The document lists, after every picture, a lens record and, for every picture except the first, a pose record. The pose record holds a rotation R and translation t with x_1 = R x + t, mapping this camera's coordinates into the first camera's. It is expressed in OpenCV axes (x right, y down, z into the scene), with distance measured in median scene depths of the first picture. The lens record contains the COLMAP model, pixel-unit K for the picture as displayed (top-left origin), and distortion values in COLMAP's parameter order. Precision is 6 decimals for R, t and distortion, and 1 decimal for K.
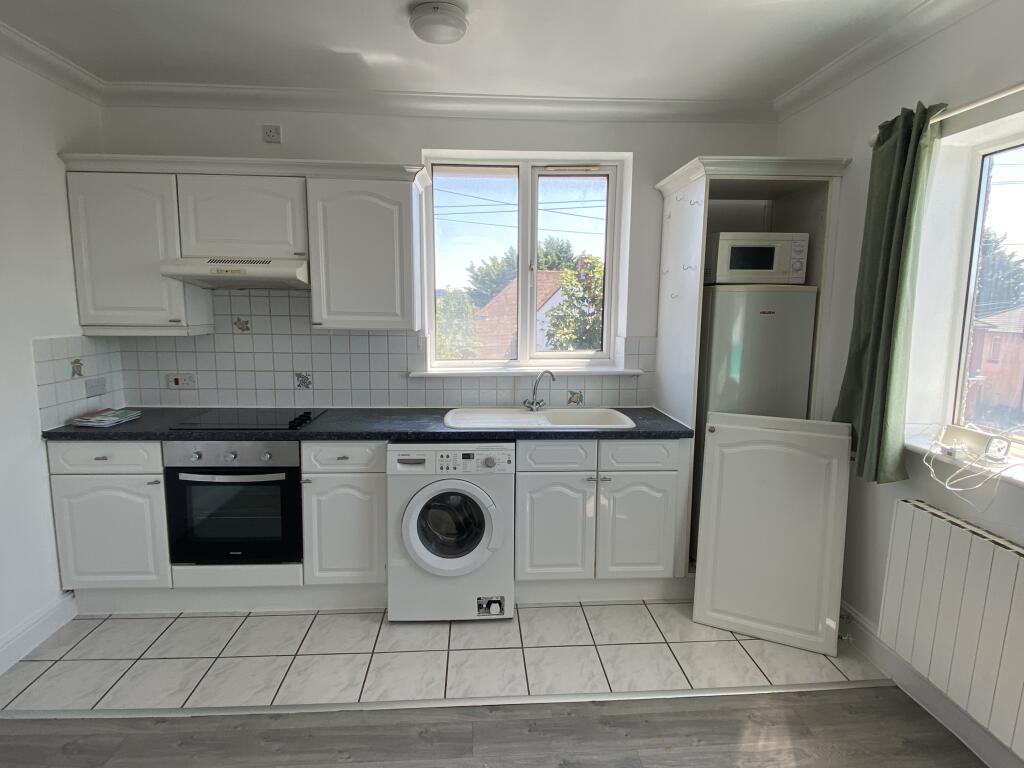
lens RADIAL K [[559.4, 0, 513.3], [0, 559.4, 384.0], [0, 0, 1]] dist [0.017809, -0.016815]
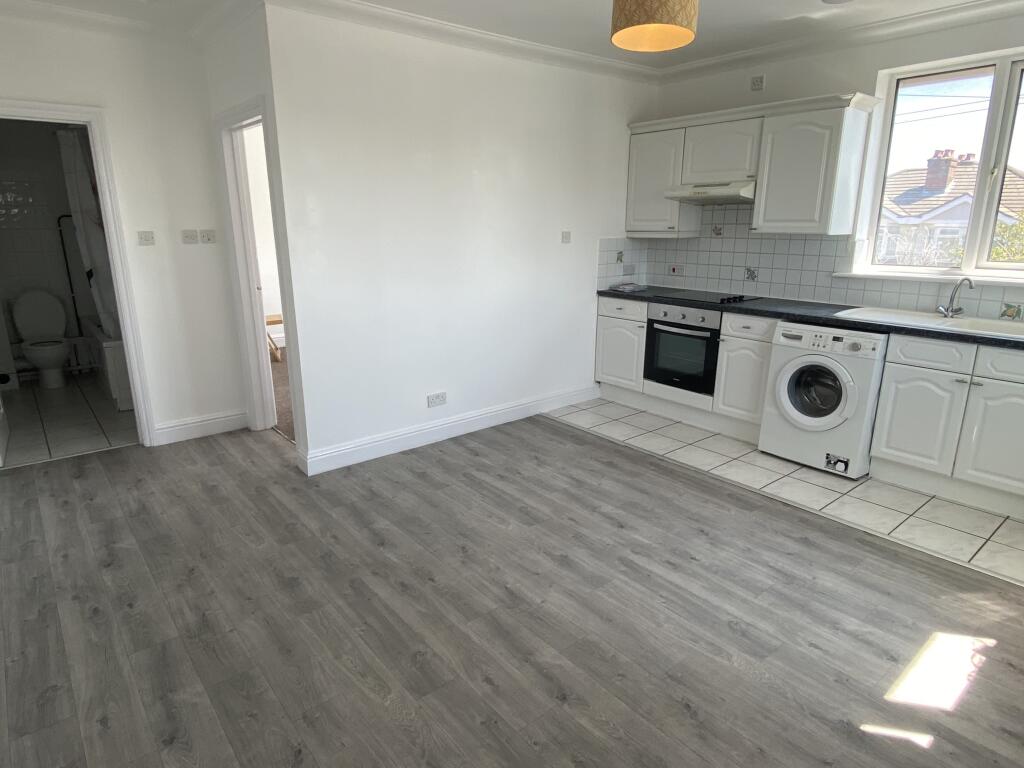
lens RADIAL K [[596.7, 0, 501.8], [0, 596.7, 379.4], [0, 0, 1]] dist [0.019545, -0.020126]
pose [[0.575876, 0.201258, -0.792378, 0.534879], [-0.102380, 0.979349, 0.174340, 0.059451], [0.811101, -0.019274, 0.584588, -0.358724]]
